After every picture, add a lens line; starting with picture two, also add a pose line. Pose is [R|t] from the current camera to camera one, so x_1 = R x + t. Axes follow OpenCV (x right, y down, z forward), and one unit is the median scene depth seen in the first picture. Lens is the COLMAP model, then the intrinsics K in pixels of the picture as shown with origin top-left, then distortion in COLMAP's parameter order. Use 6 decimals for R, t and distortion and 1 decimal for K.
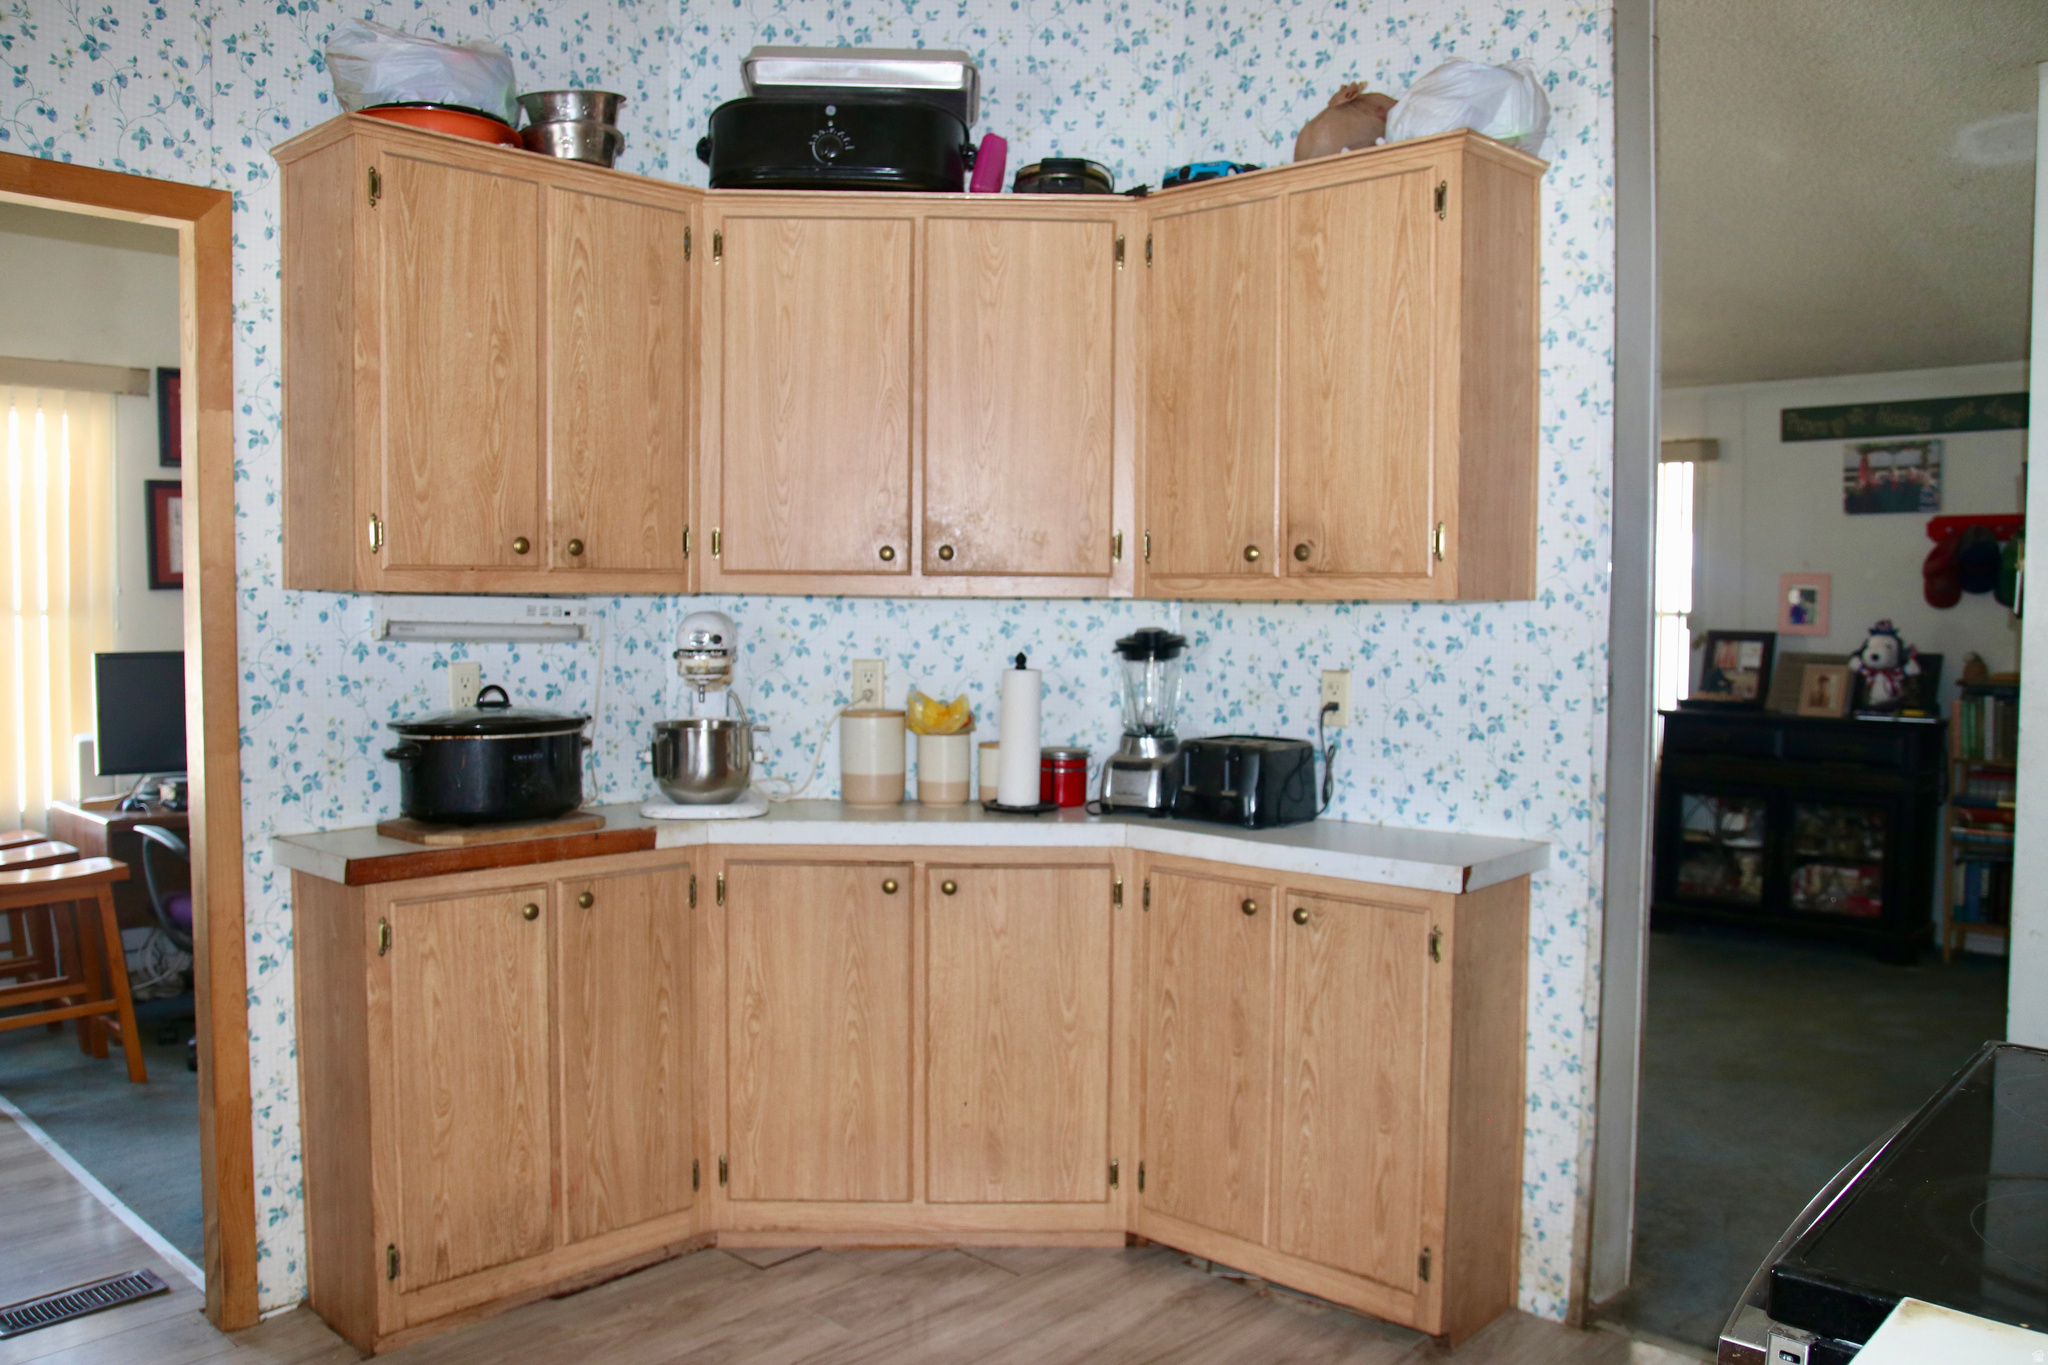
lens RADIAL K [[1574.0, 0, 1025.2], [0, 1574.0, 677.4], [0, 0, 1]] dist [-0.064935, 0.004410]
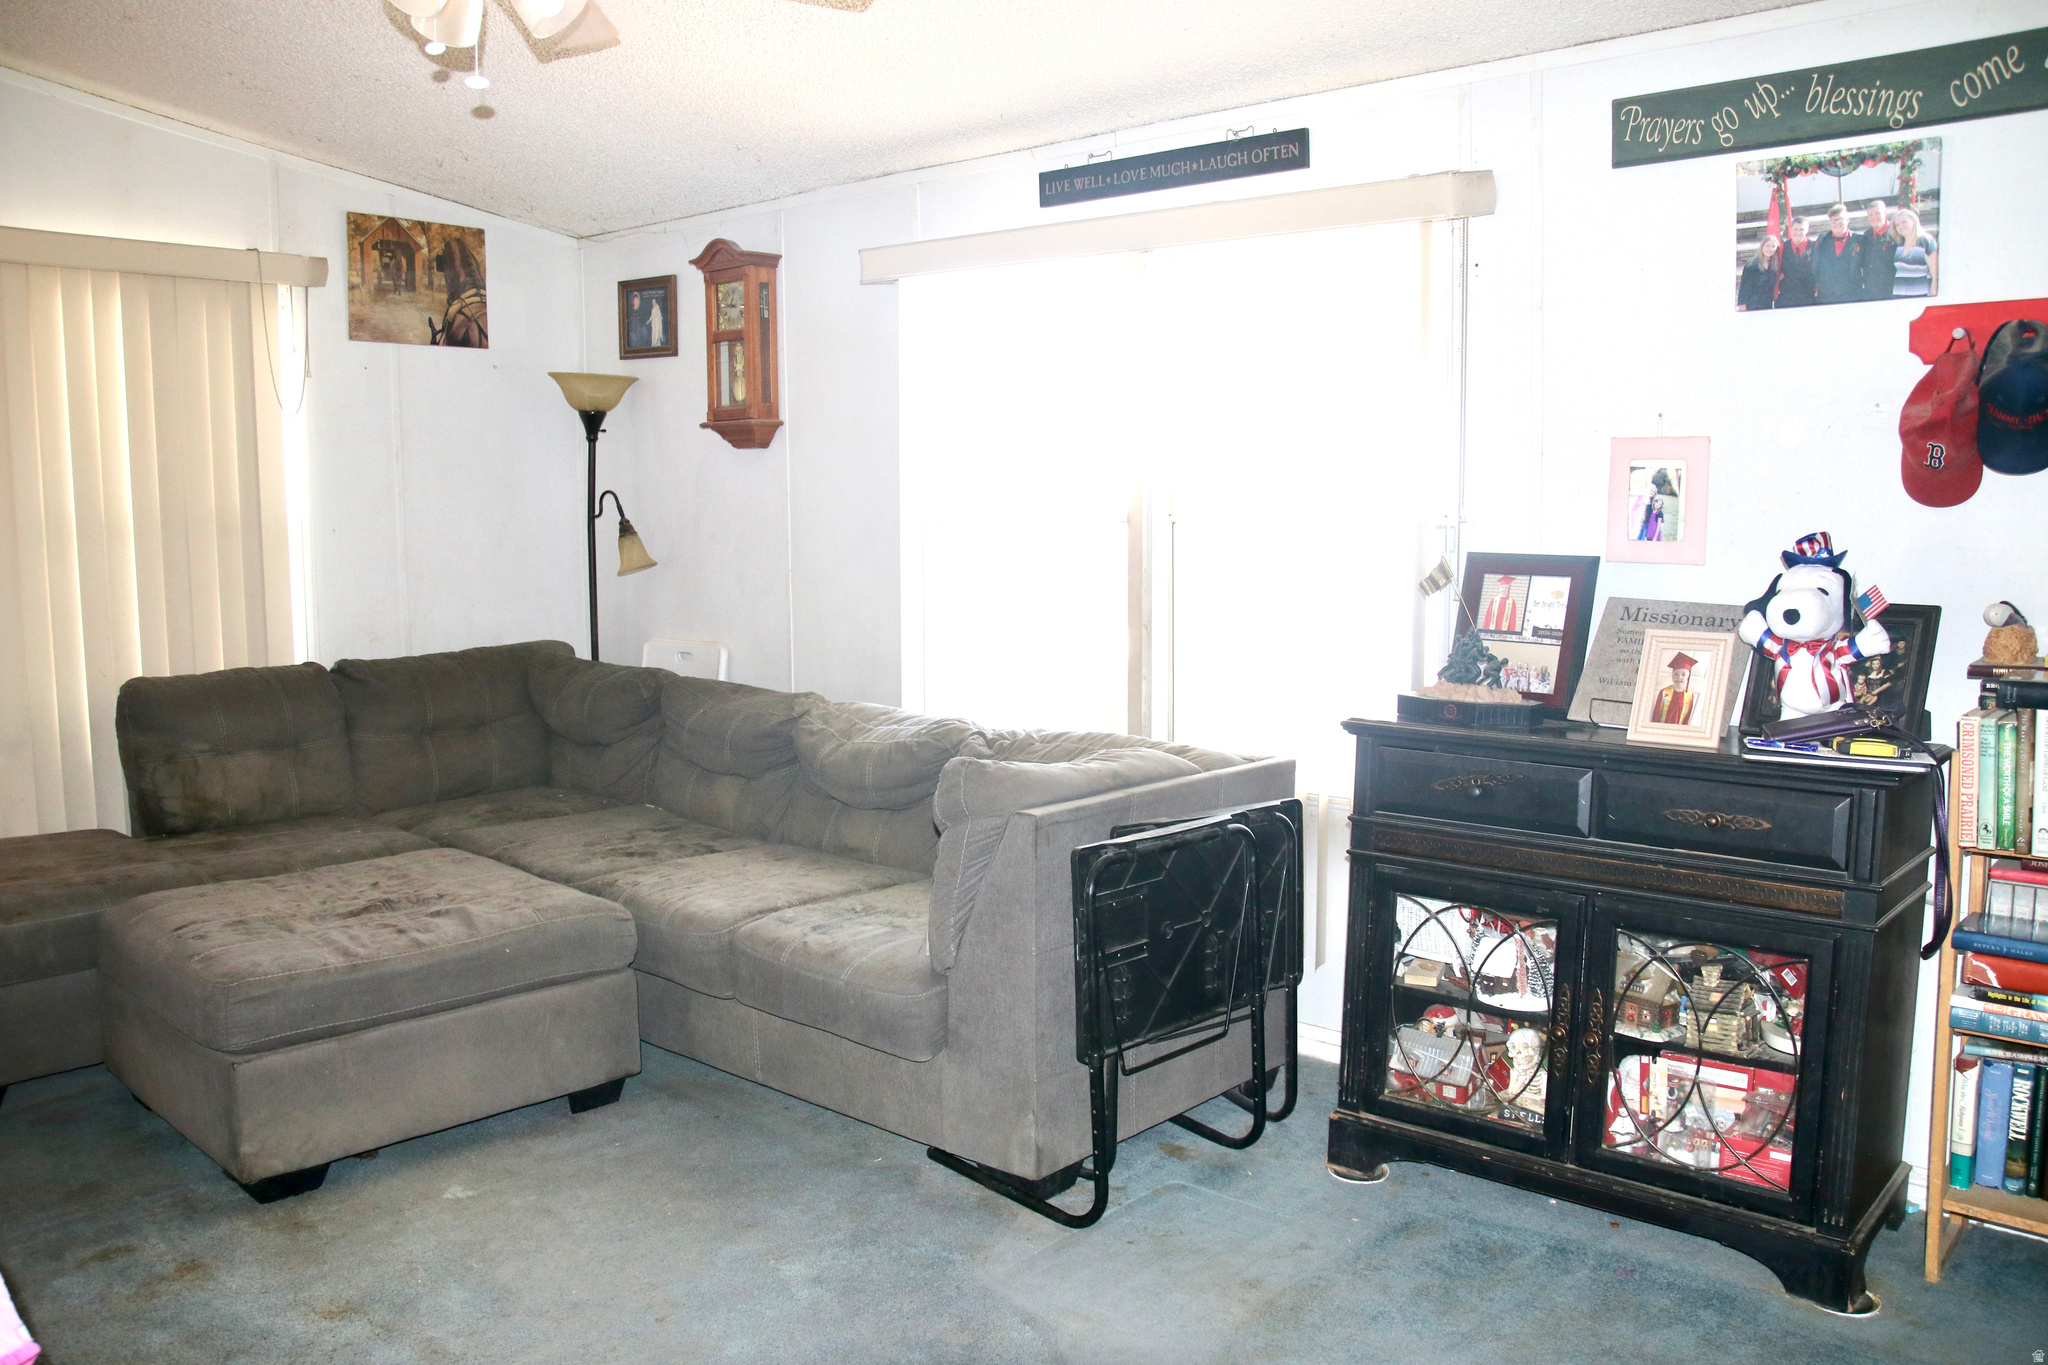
lens RADIAL K [[1574.0, 0, 1023.3], [0, 1574.0, 682.1], [0, 0, 1]] dist [-0.064935, 0.004410]
pose [[0.999601, -0.013039, 0.025075, 0.305746], [0.011480, 0.998052, 0.061314, -0.023614], [-0.025825, -0.061002, 0.997803, 0.537810]]
